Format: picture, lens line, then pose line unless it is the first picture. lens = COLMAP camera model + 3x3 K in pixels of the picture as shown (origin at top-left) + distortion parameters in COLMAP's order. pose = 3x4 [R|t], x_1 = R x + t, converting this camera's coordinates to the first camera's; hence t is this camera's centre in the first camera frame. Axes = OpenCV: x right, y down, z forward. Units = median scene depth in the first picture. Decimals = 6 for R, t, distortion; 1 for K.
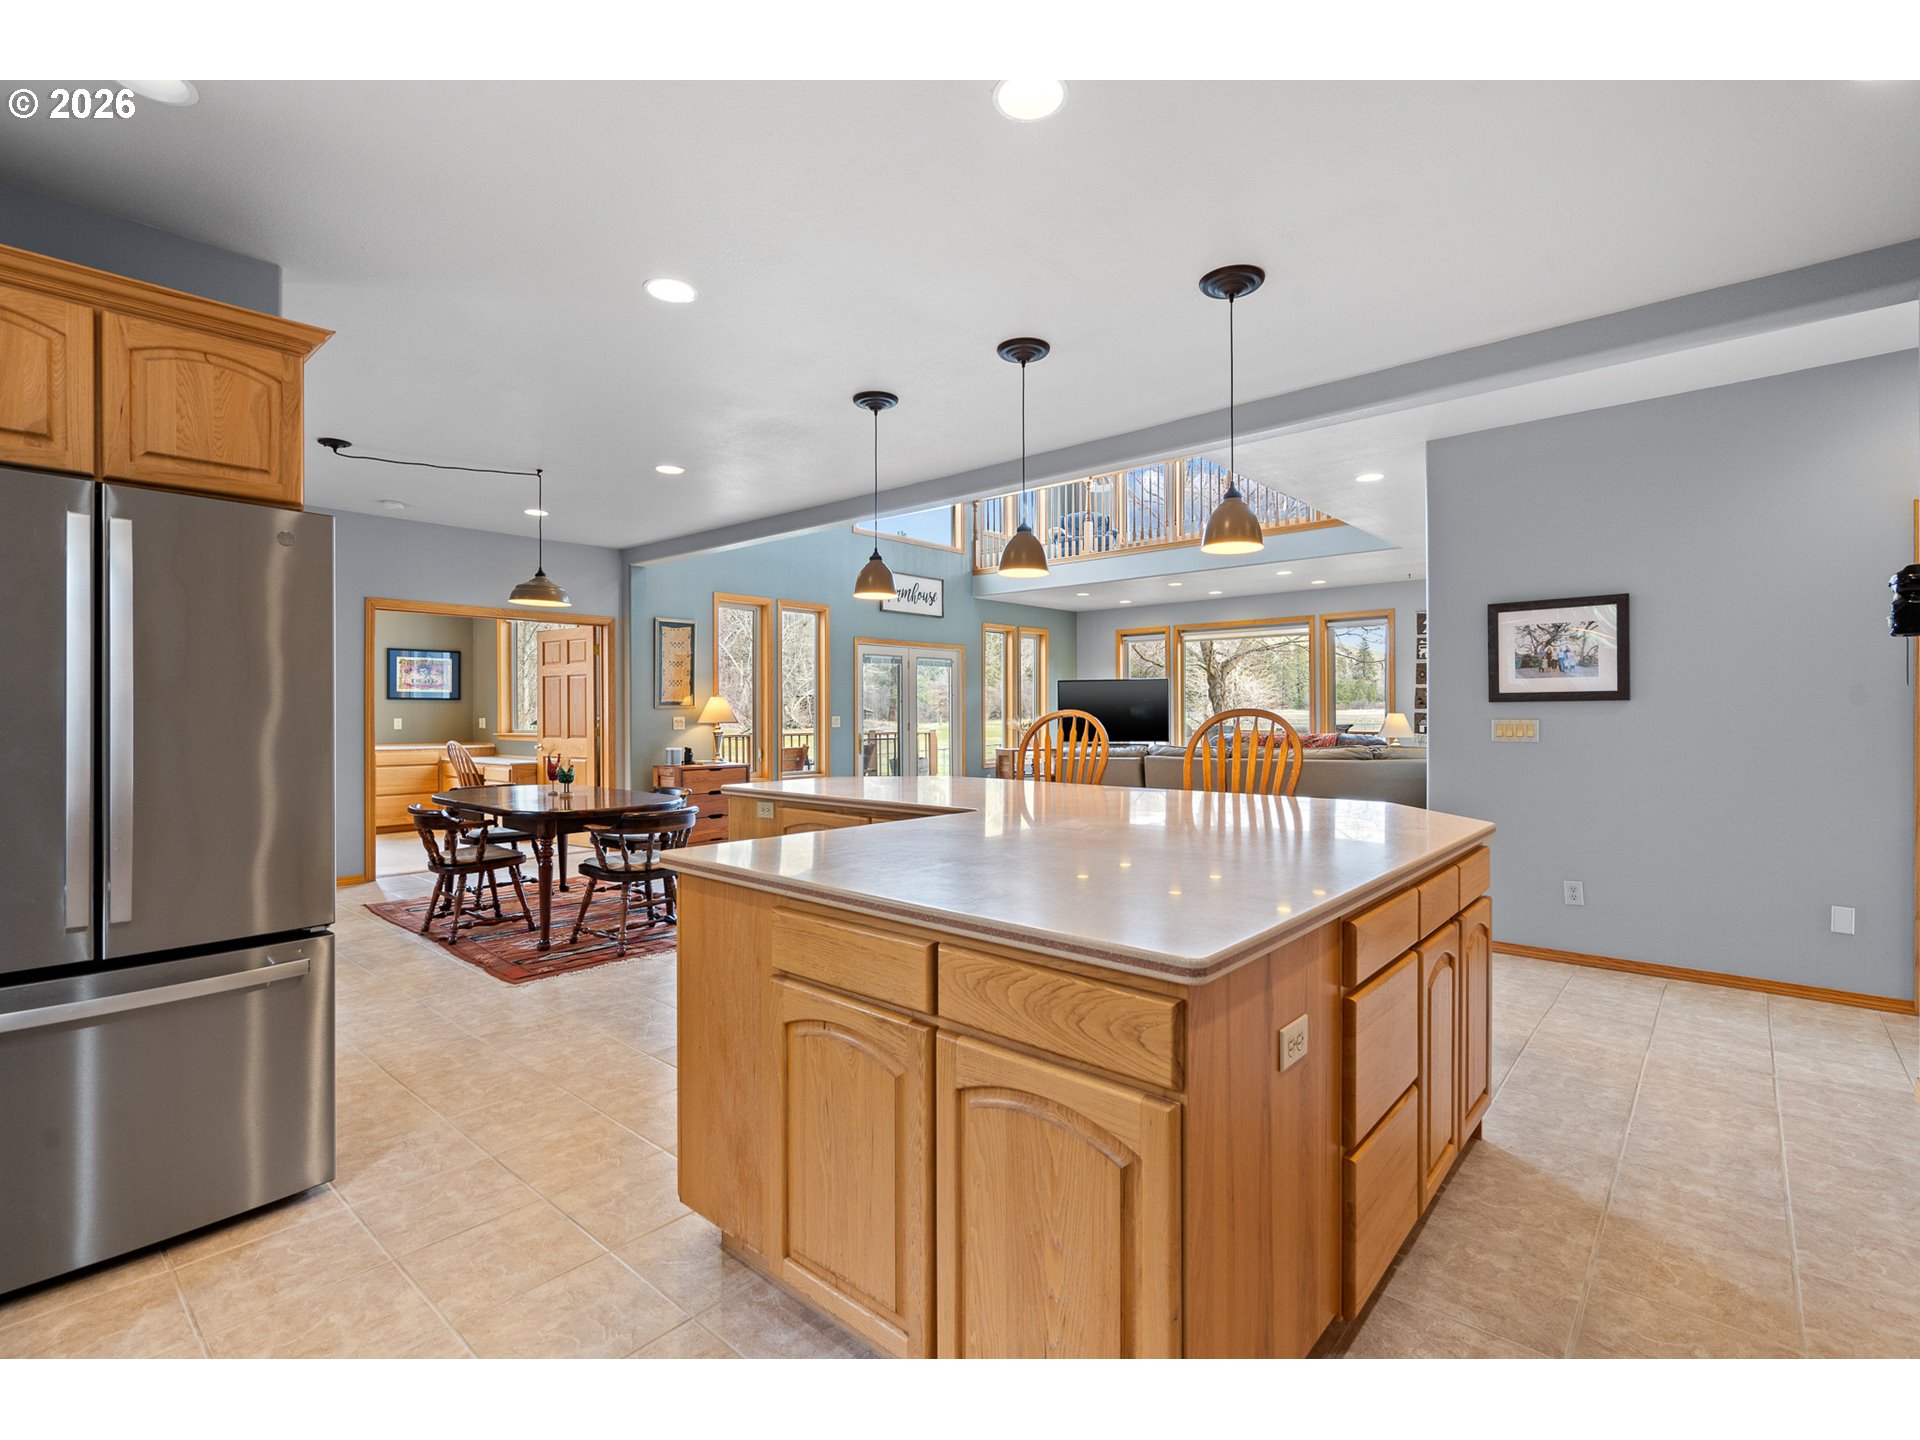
lens RADIAL K [[884.3, 0, 960.0], [0, 884.3, 720.0], [0, 0, 1]] dist [-0.000374, 0.000100]
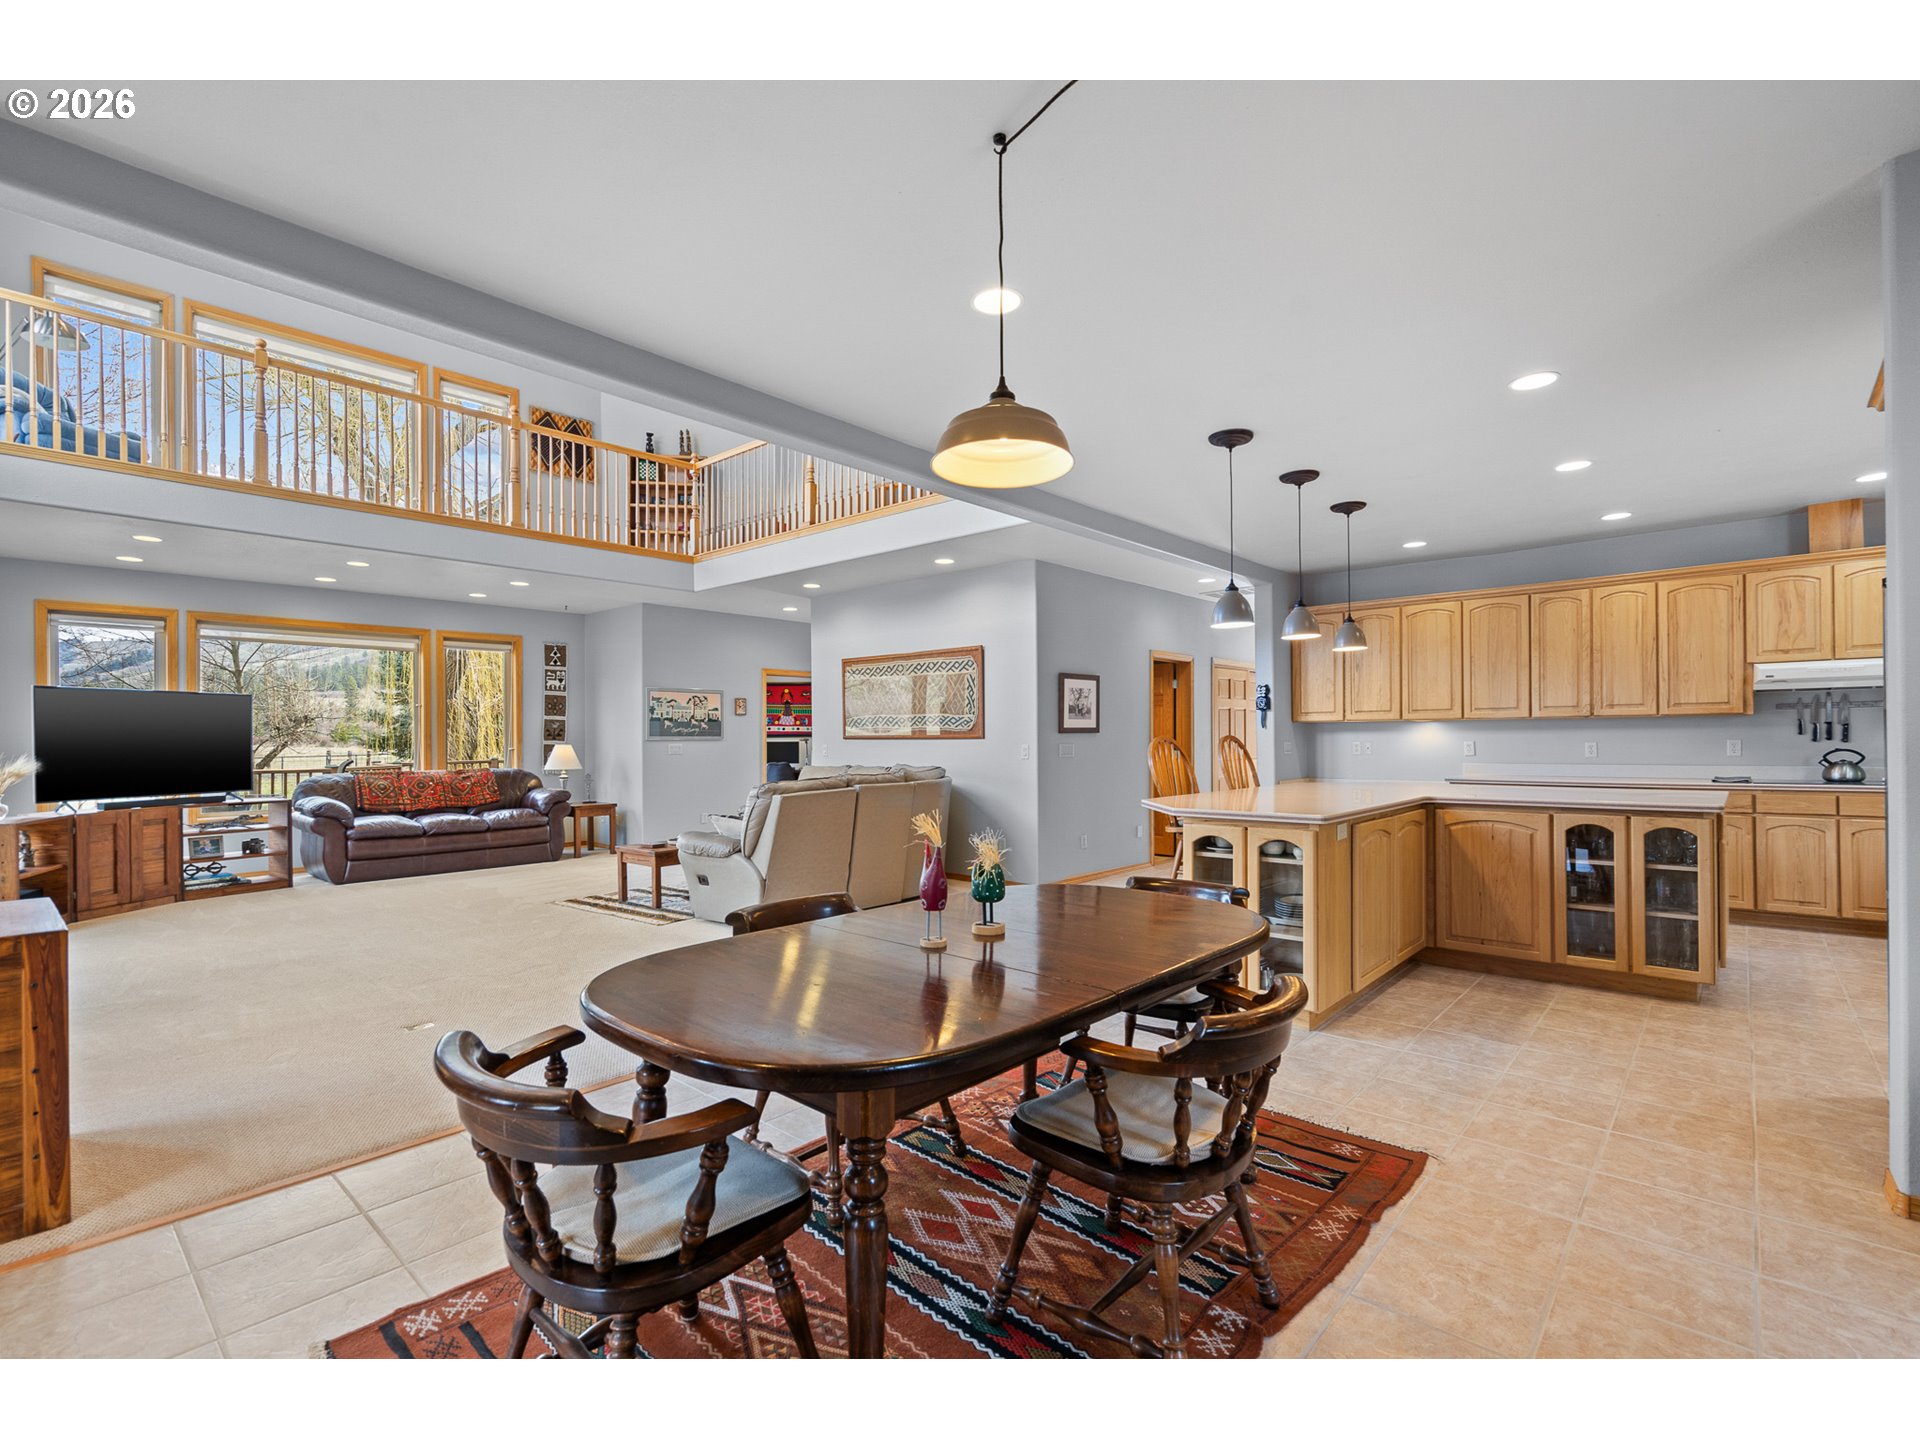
lens RADIAL K [[884.3, 0, 960.0], [0, 884.3, 720.0], [0, 0, 1]] dist [-0.000374, 0.000100]
pose [[0.006273, 0.031297, 0.999490, -1.104488], [0.015787, 0.999382, -0.031393, 0.003941], [-0.999856, 0.015976, 0.005775, 1.279254]]
